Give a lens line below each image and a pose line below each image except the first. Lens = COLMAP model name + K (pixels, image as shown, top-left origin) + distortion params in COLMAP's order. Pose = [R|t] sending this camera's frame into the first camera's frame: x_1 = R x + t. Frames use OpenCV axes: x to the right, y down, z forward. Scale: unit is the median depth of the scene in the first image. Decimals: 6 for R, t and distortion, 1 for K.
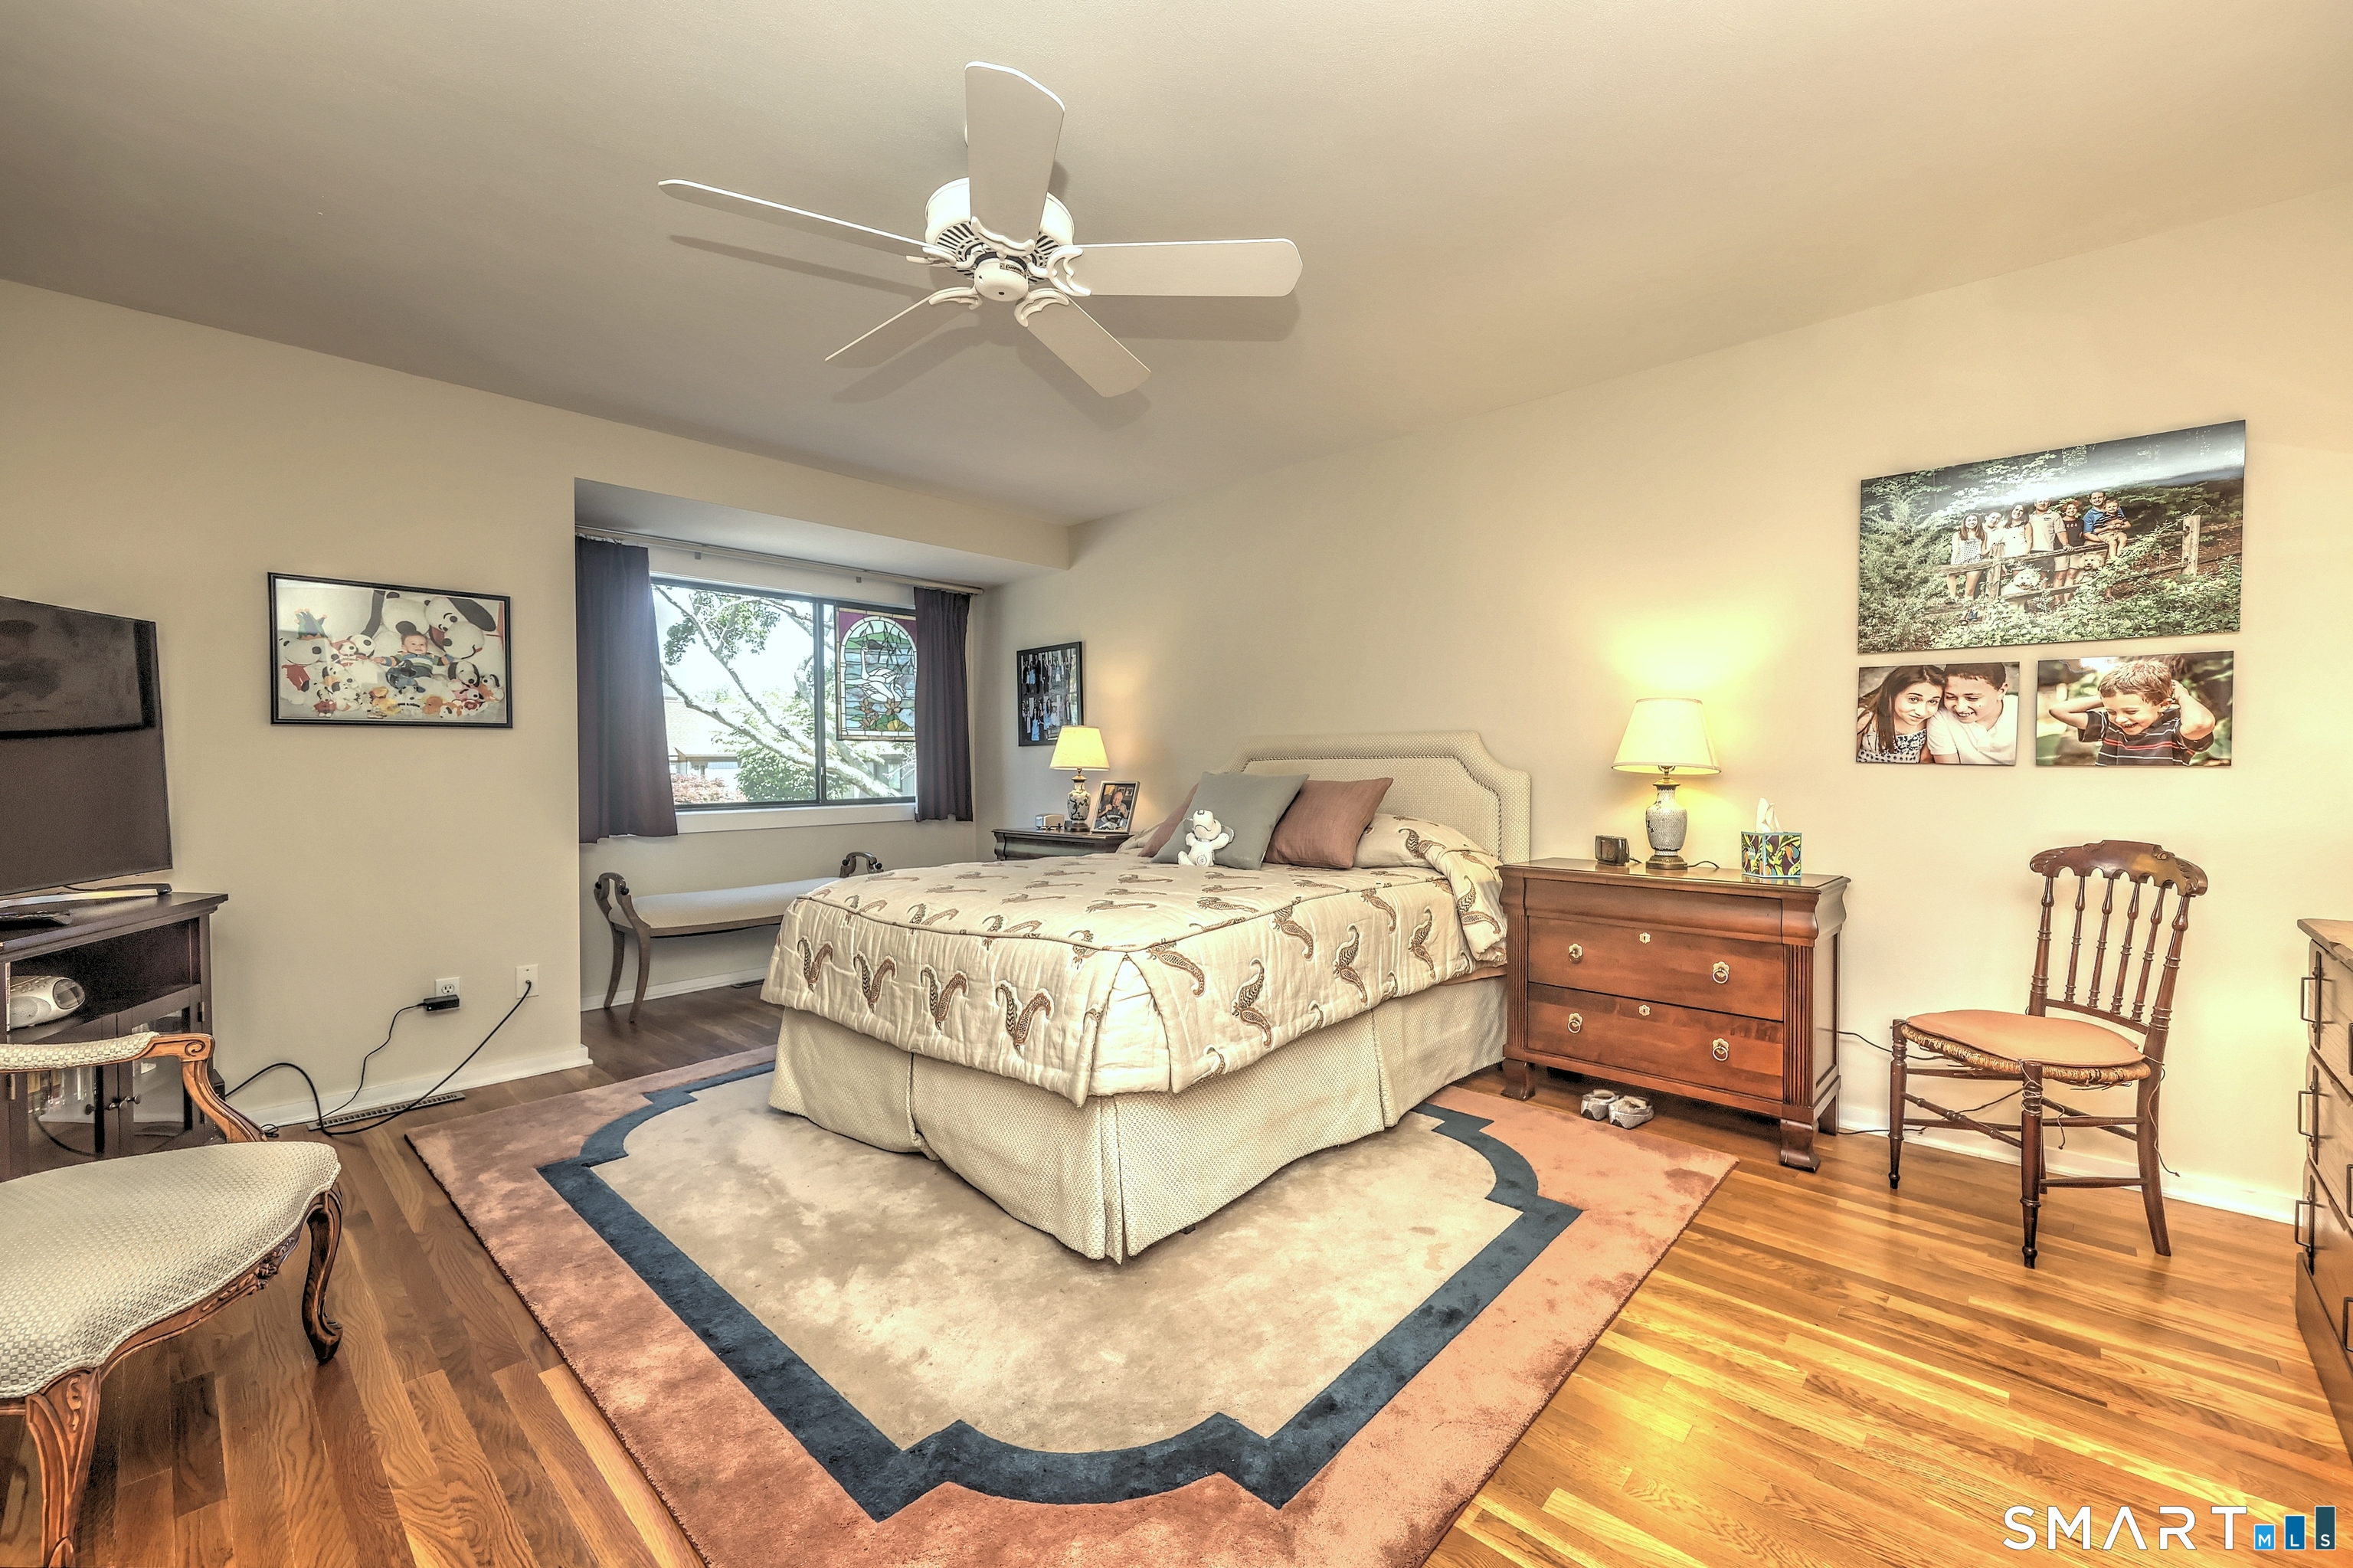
lens RADIAL K [[959.8, 0, 1195.6], [0, 959.8, 777.6], [0, 0, 1]] dist [0.003492, 0.000172]
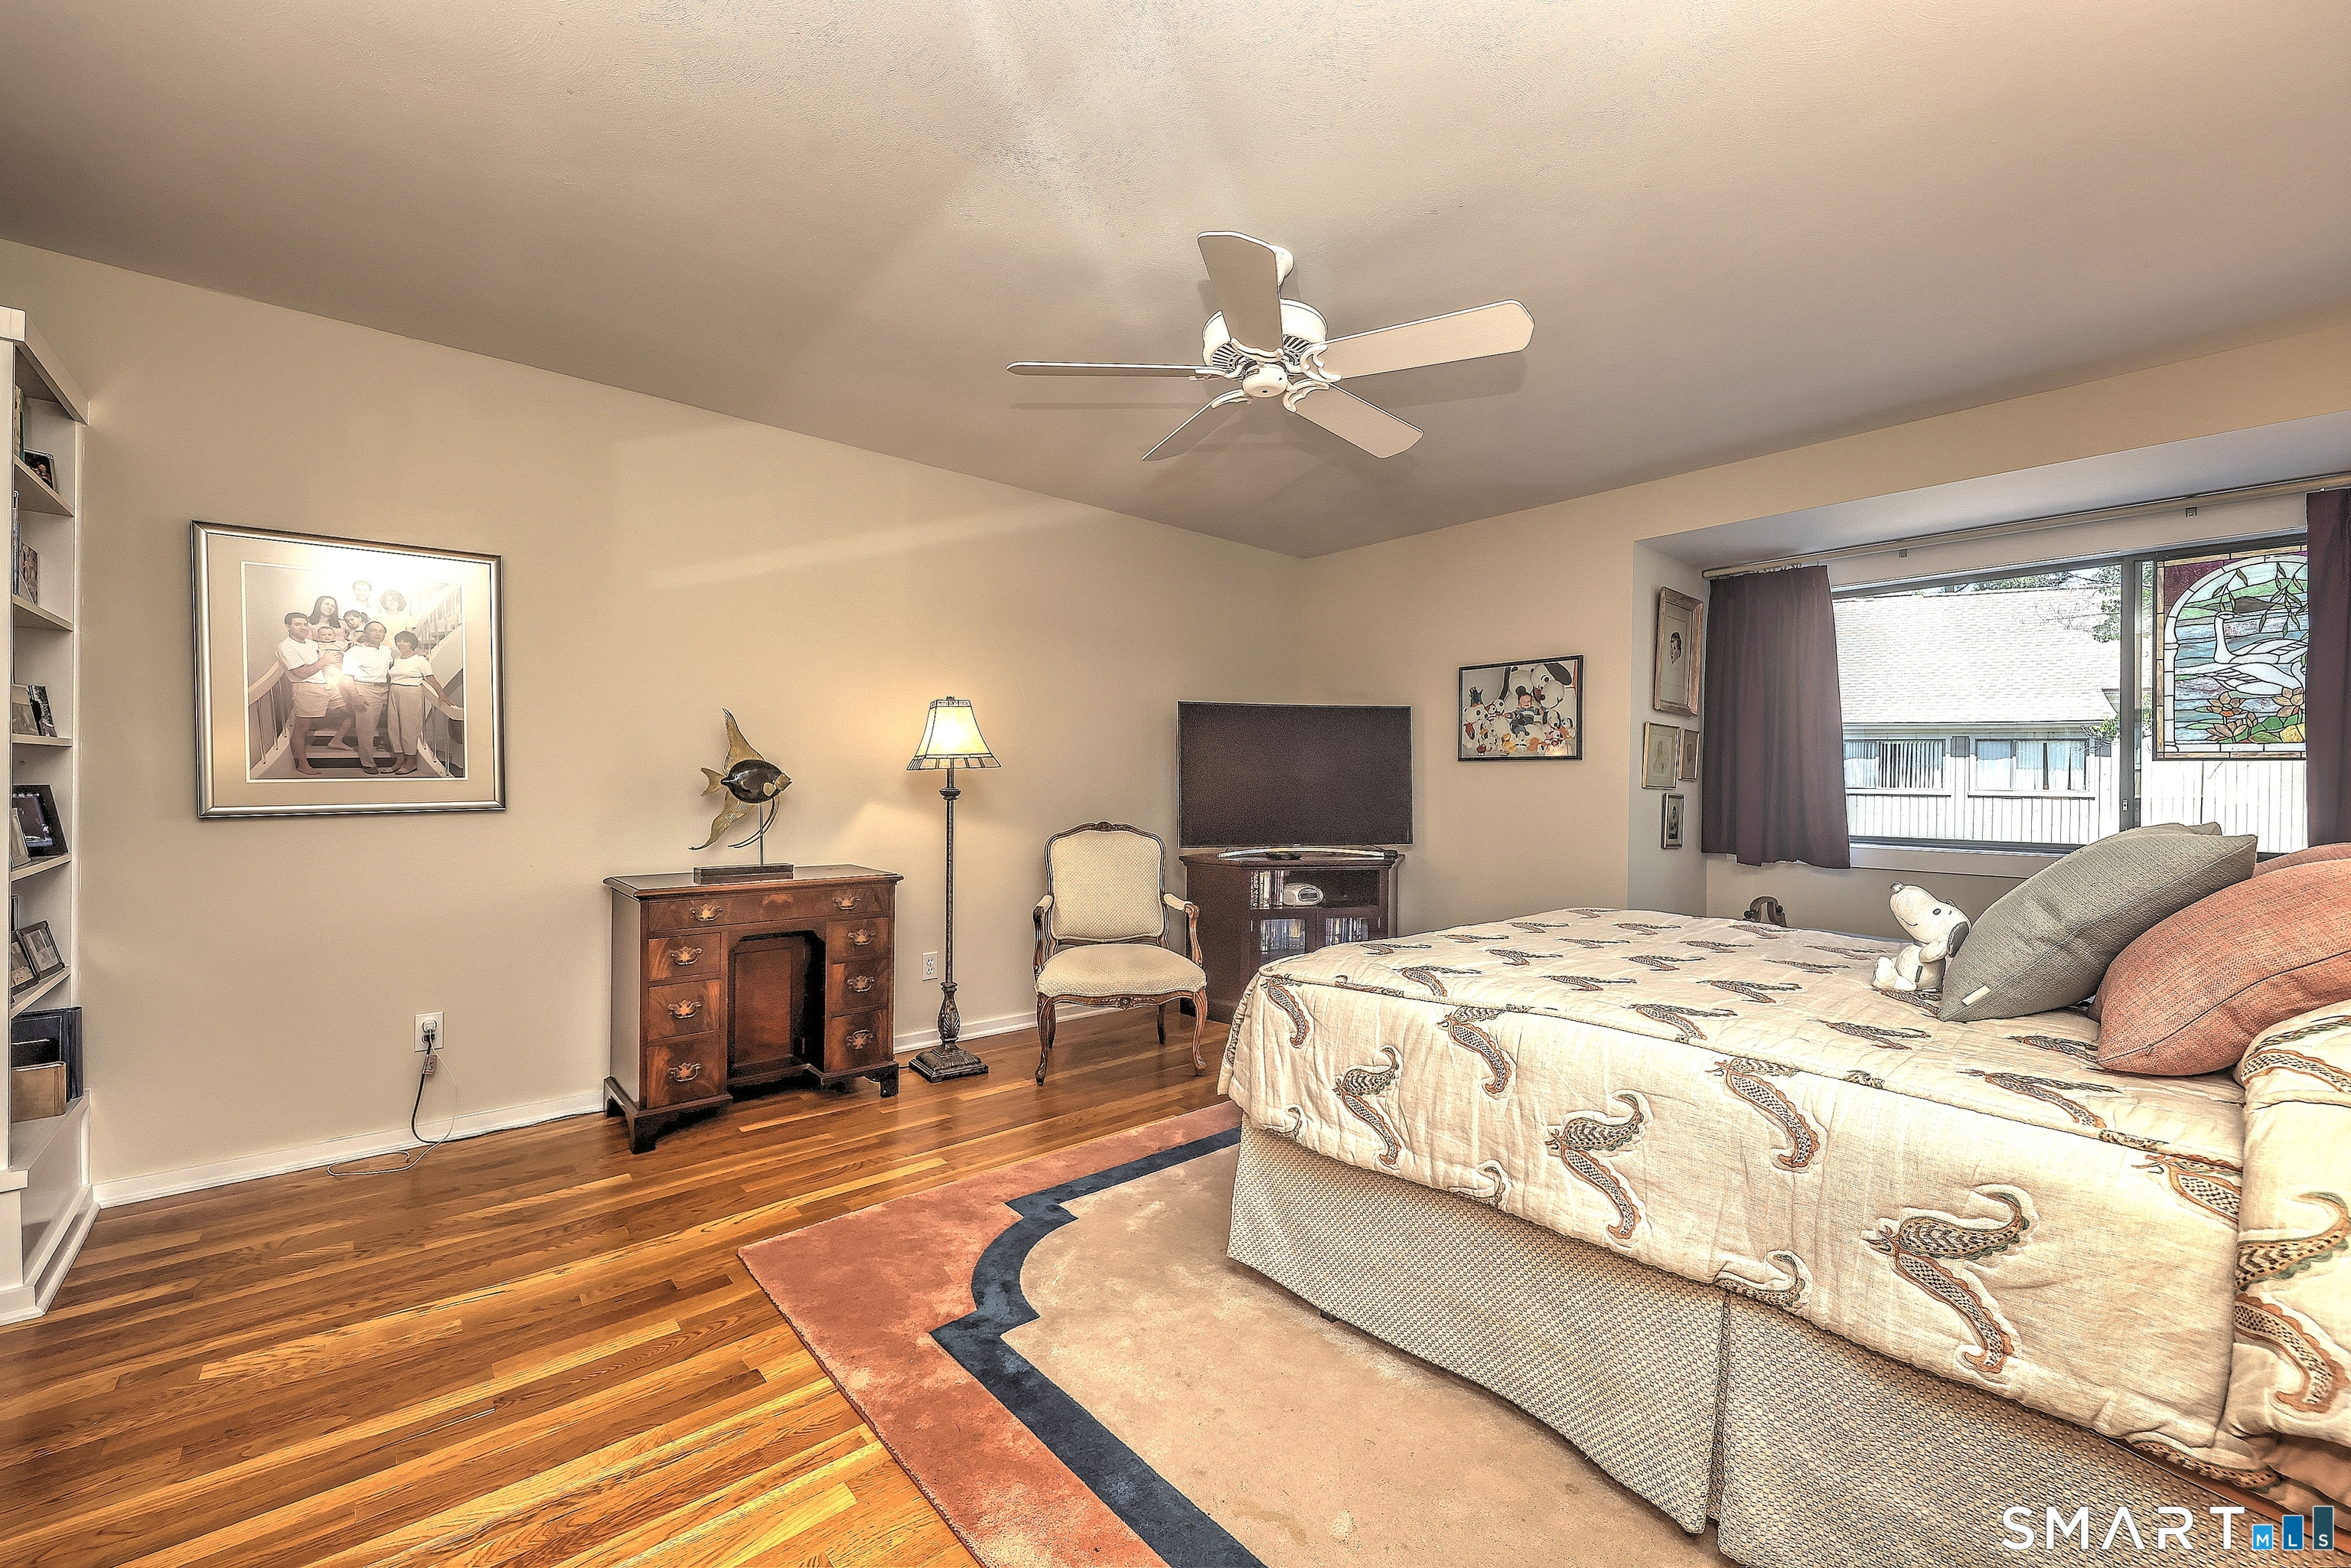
lens RADIAL K [[959.0, 0, 1194.0], [0, 959.0, 785.2], [0, 0, 1]] dist [0.003492, 0.000172]
pose [[-0.118879, 0.009009, -0.992868, 0.641484], [-0.023805, 0.999646, 0.011921, -0.022257], [0.992623, 0.025052, -0.118622, 0.697235]]
